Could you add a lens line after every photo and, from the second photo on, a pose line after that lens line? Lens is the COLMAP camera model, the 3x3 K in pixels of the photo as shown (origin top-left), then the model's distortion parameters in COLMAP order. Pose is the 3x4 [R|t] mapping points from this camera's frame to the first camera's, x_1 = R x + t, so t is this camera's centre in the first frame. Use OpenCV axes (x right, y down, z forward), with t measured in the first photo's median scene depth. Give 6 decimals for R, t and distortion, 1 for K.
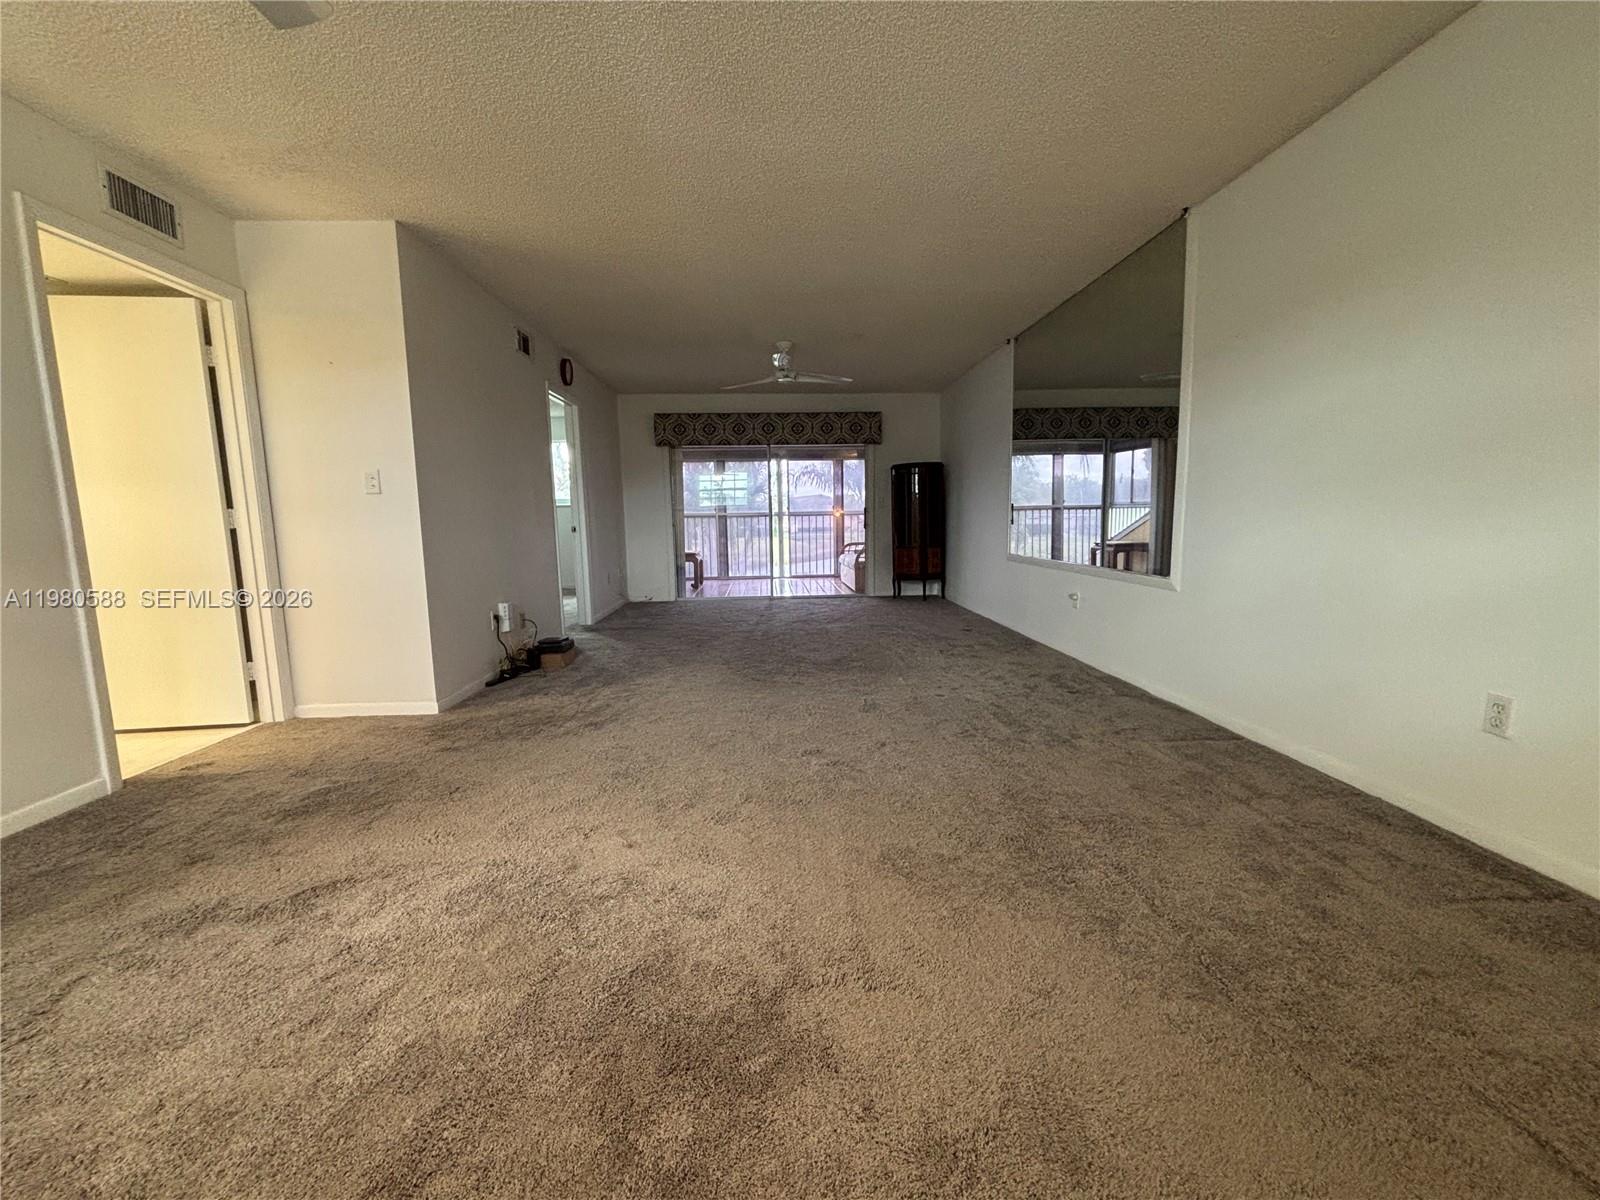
lens RADIAL K [[645.1, 0, 798.4], [0, 645.1, 598.1], [0, 0, 1]] dist [-0.000501, -0.000134]
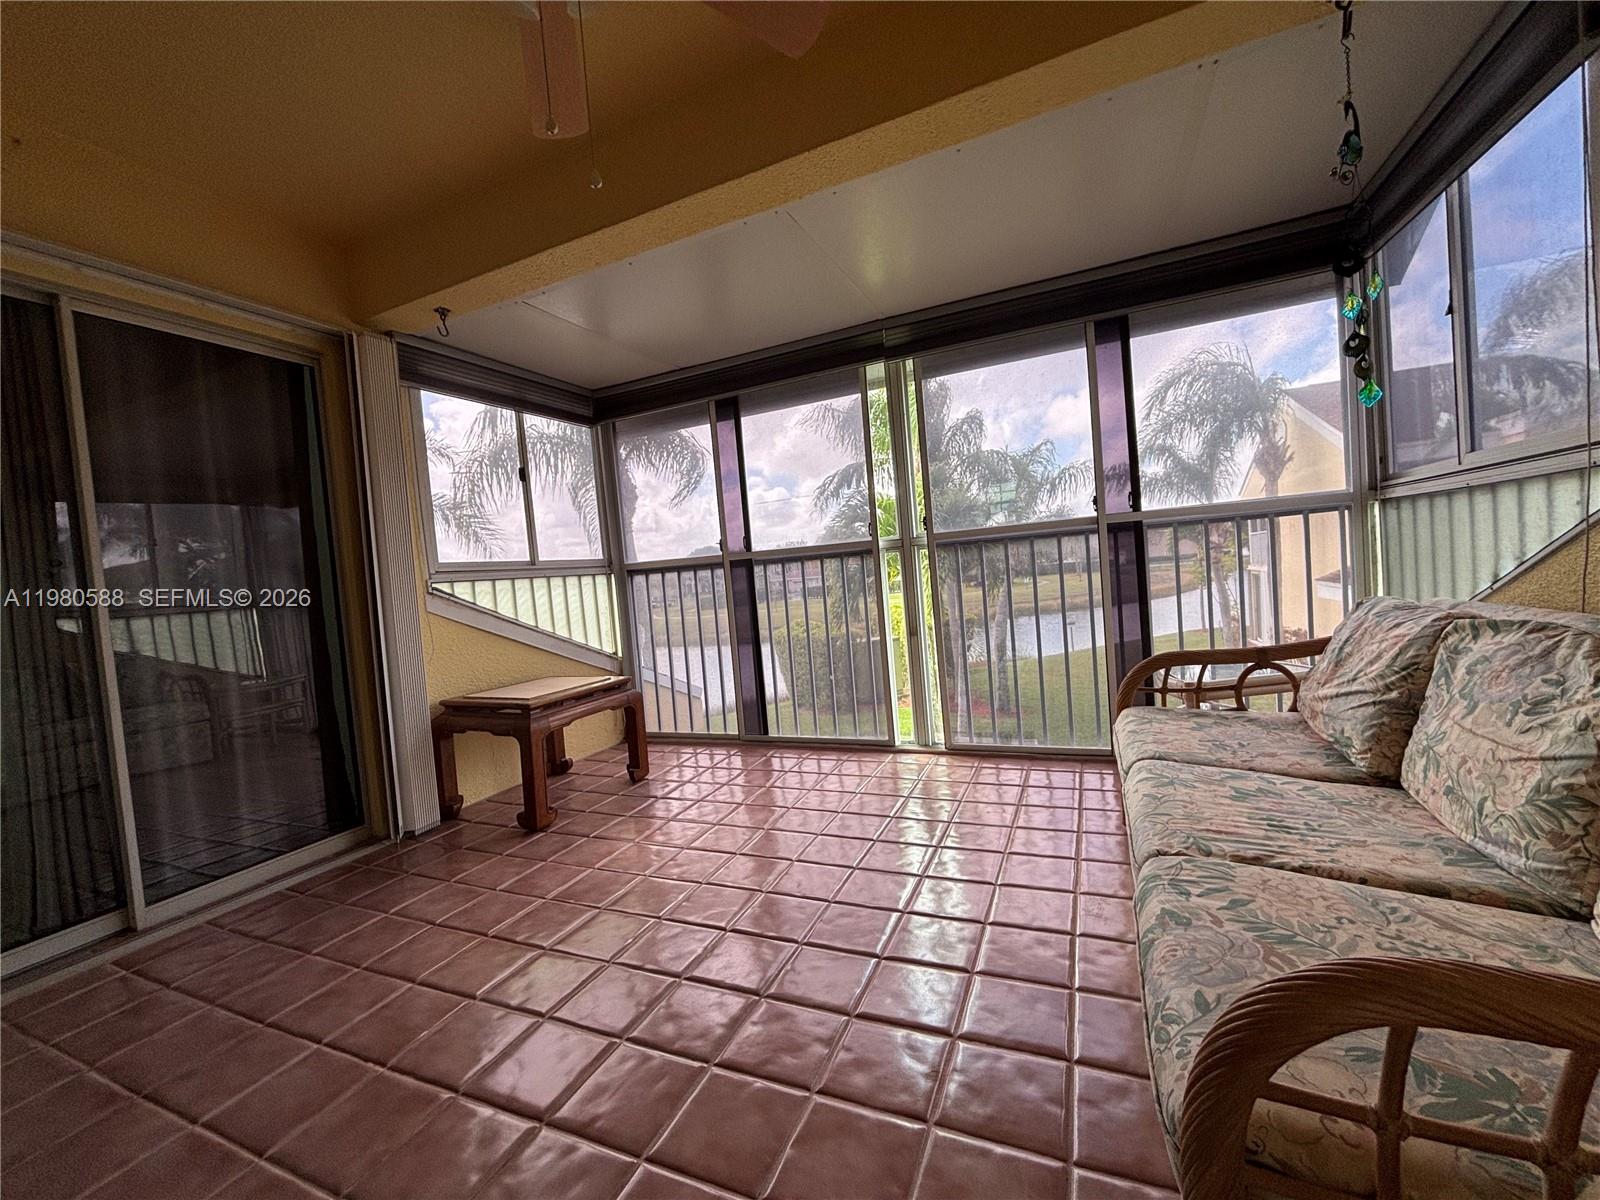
lens RADIAL K [[645.1, 0, 803.1], [0, 645.1, 598.0], [0, 0, 1]] dist [-0.000501, -0.000134]
pose [[0.896251, -0.036137, -0.442073, 0.172639], [0.008378, 0.997877, -0.064585, -0.236461], [0.443468, 0.054180, 0.894651, 1.952653]]
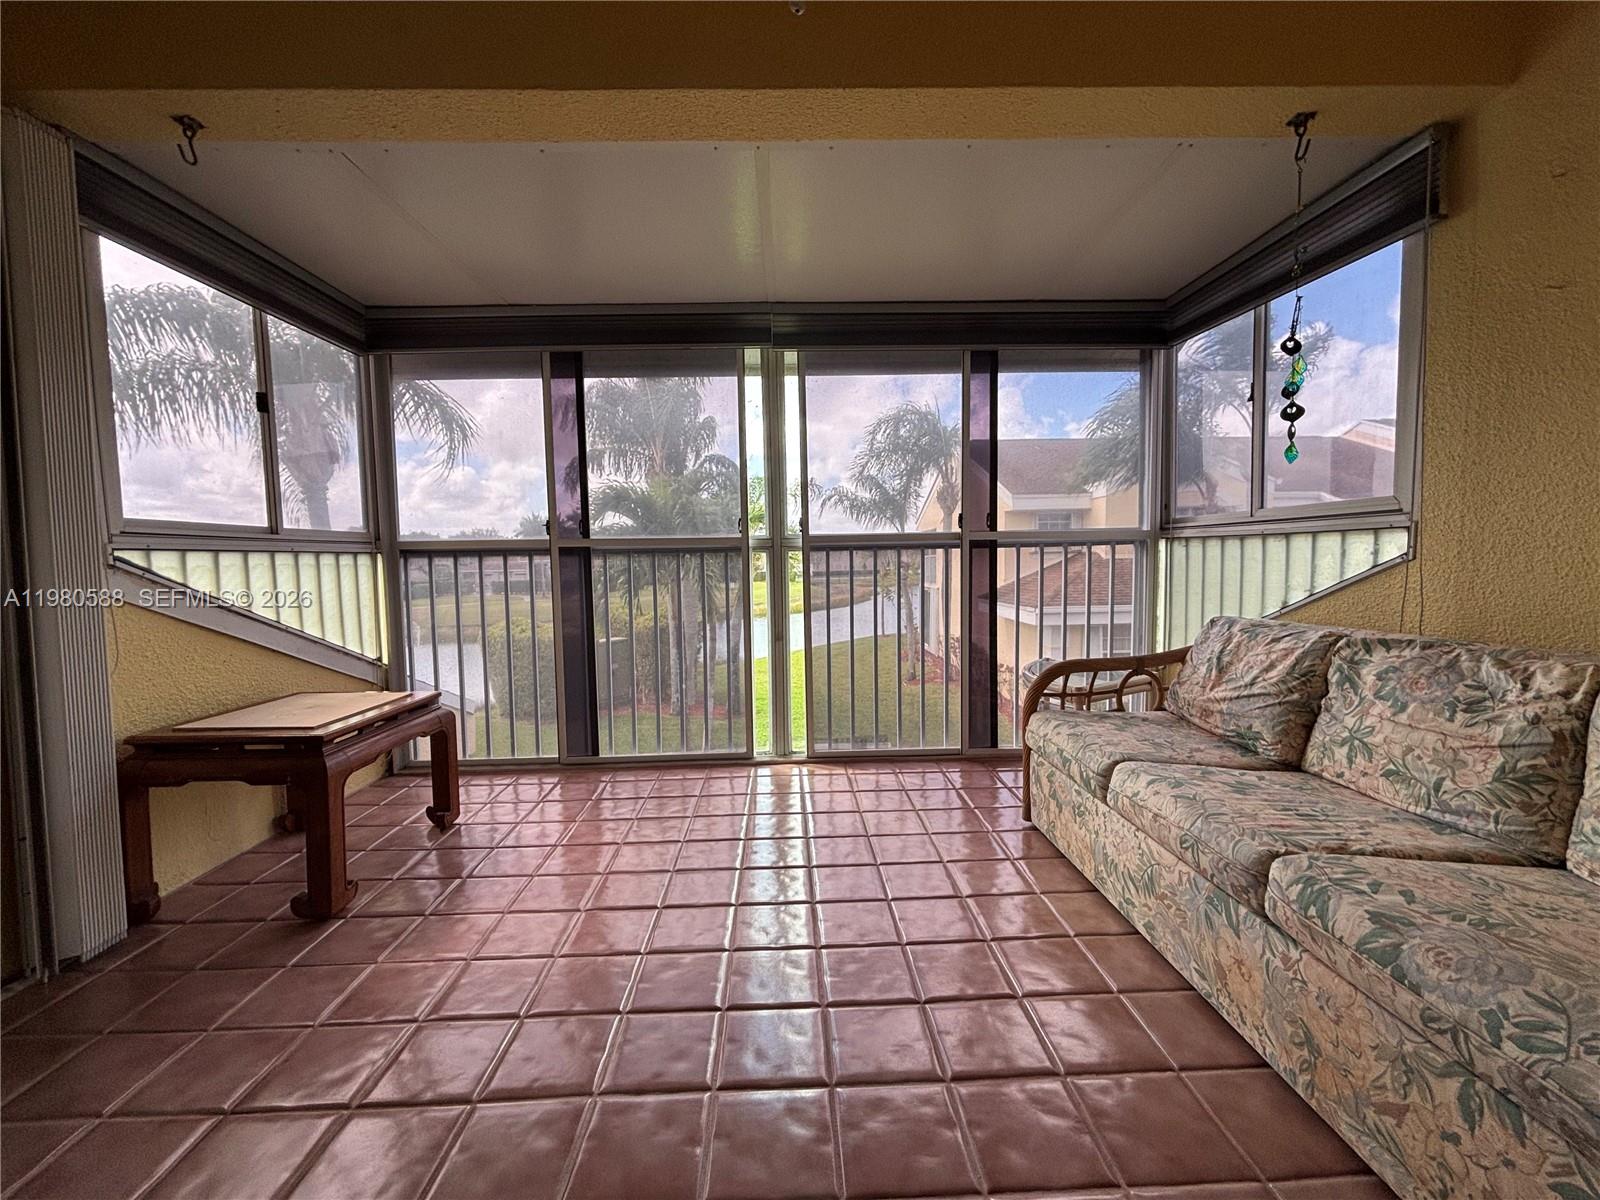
lens RADIAL K [[645.1, 0, 797.1], [0, 645.1, 597.9], [0, 0, 1]] dist [-0.000501, -0.000134]
pose [[0.999965, 0.001968, -0.008156, -0.045102], [-0.002498, 0.997853, -0.065450, -0.241468], [0.008010, 0.065468, 0.997823, 1.969910]]
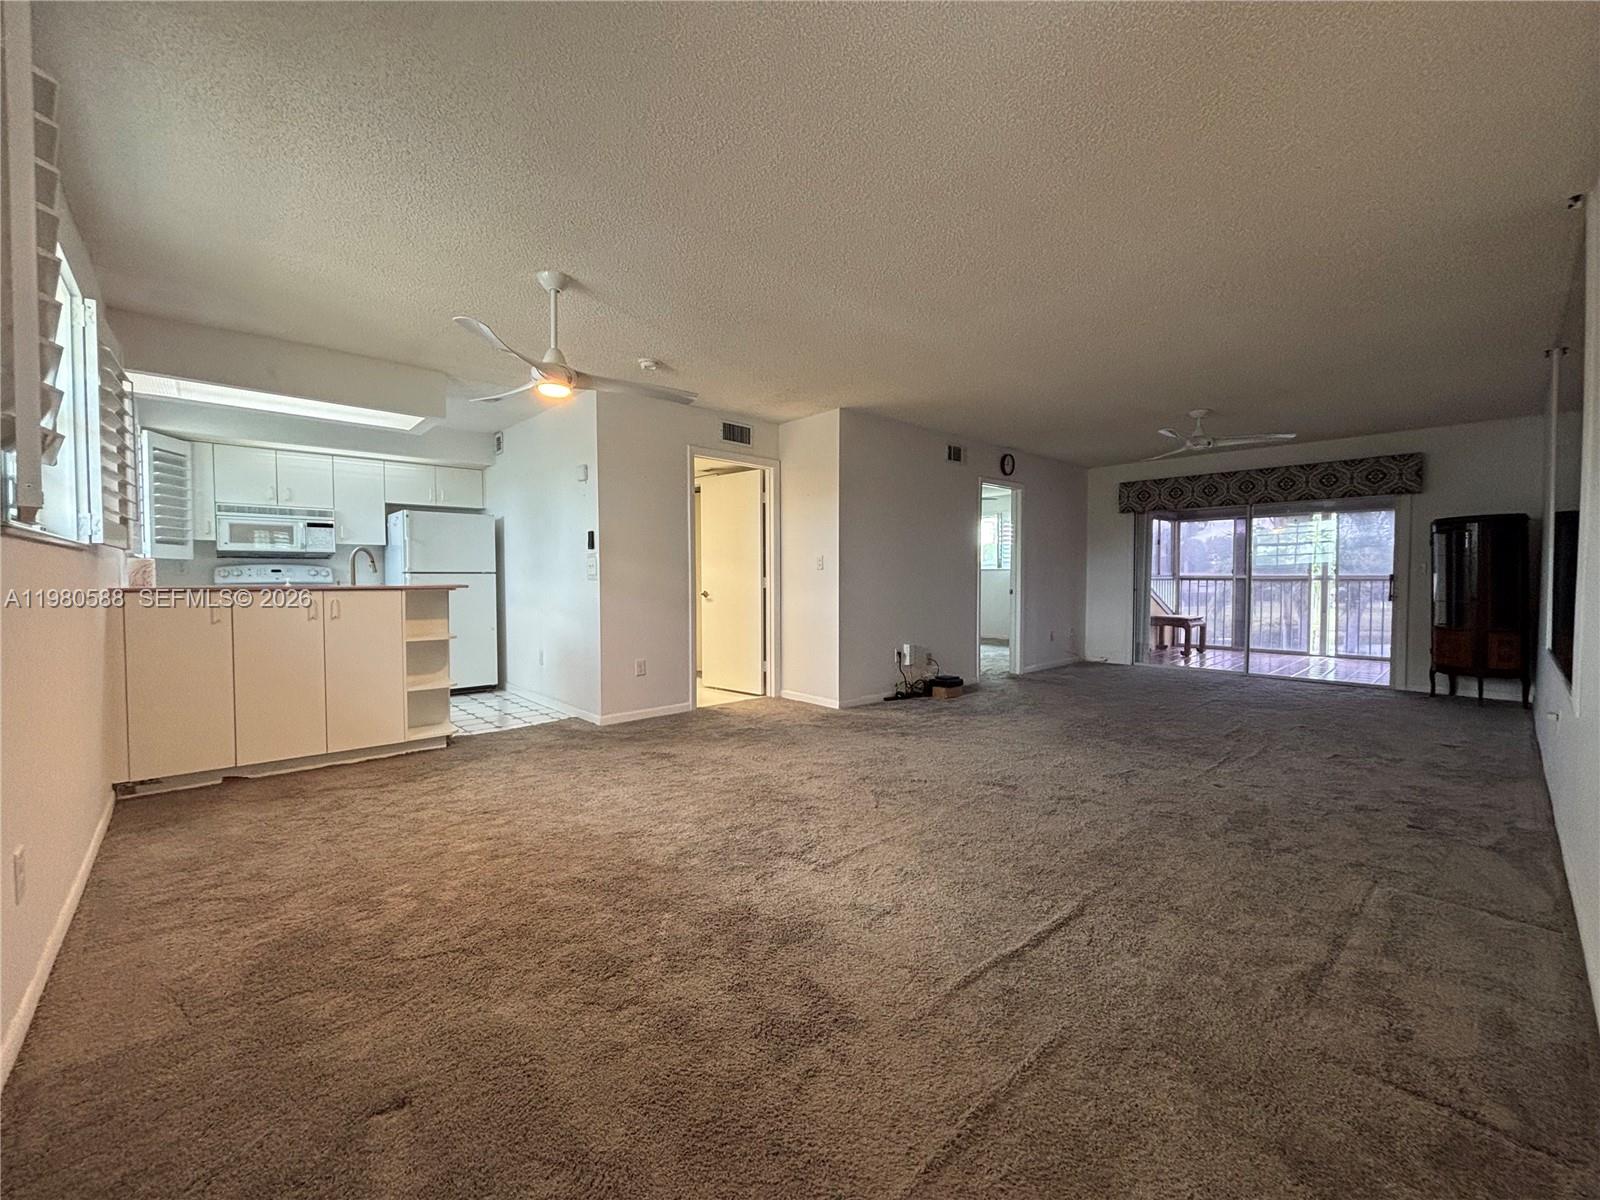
lens RADIAL K [[645.1, 0, 805.7], [0, 645.1, 601.9], [0, 0, 1]] dist [-0.000501, -0.000134]
pose [[0.643380, 0.046441, -0.764137, 0.486748], [-0.104864, 0.994096, -0.027876, -0.022696], [0.758331, 0.098065, 0.644451, -0.076562]]
